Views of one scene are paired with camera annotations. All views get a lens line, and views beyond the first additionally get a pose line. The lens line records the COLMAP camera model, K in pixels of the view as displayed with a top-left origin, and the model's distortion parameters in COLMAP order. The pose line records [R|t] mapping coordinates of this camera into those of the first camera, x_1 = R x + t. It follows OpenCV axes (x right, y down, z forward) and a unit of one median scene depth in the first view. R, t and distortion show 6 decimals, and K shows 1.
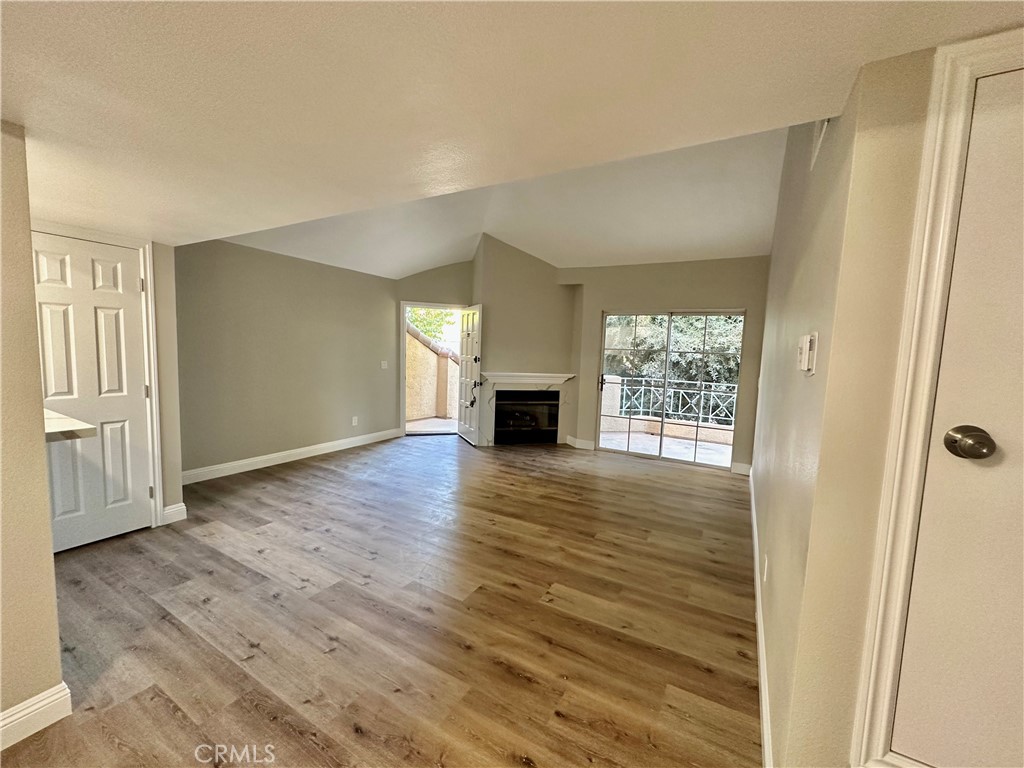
lens RADIAL K [[409.0, 0, 514.1], [0, 409.0, 382.7], [0, 0, 1]] dist [-0.006838, -0.000324]
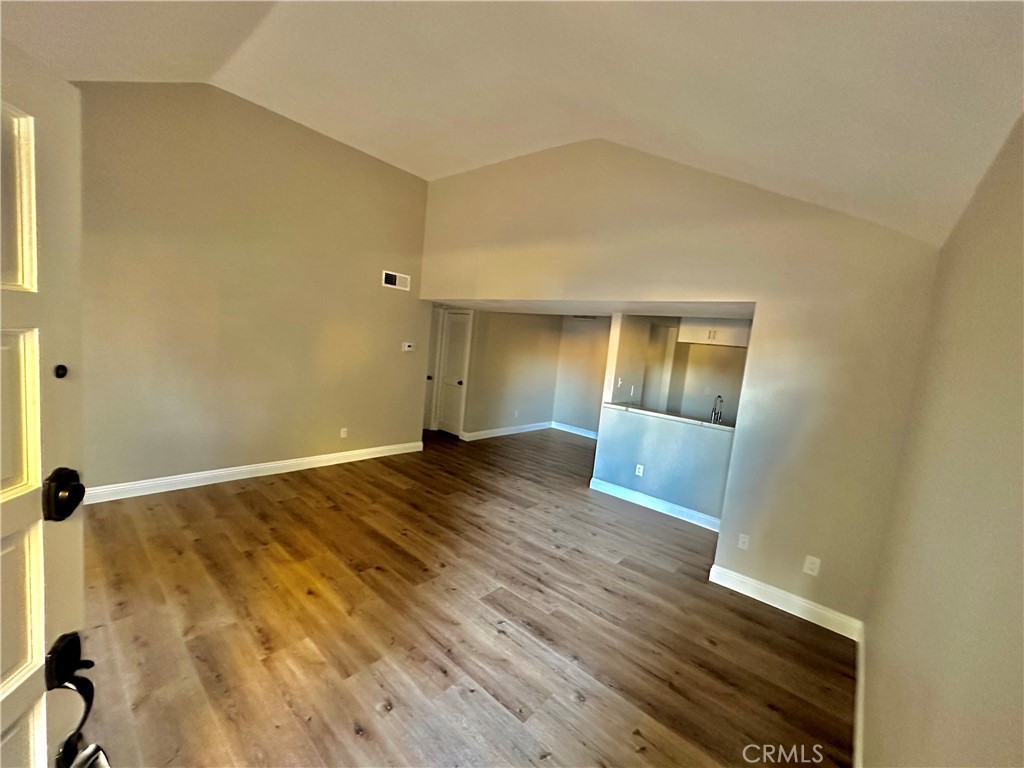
lens RADIAL K [[409.0, 0, 514.1], [0, 409.0, 384.7], [0, 0, 1]] dist [-0.006838, -0.000324]
pose [[-0.970513, -0.156623, 0.183231, -0.449913], [-0.120938, 0.973928, 0.191932, -0.239778], [-0.208515, 0.164113, -0.964152, 1.893752]]
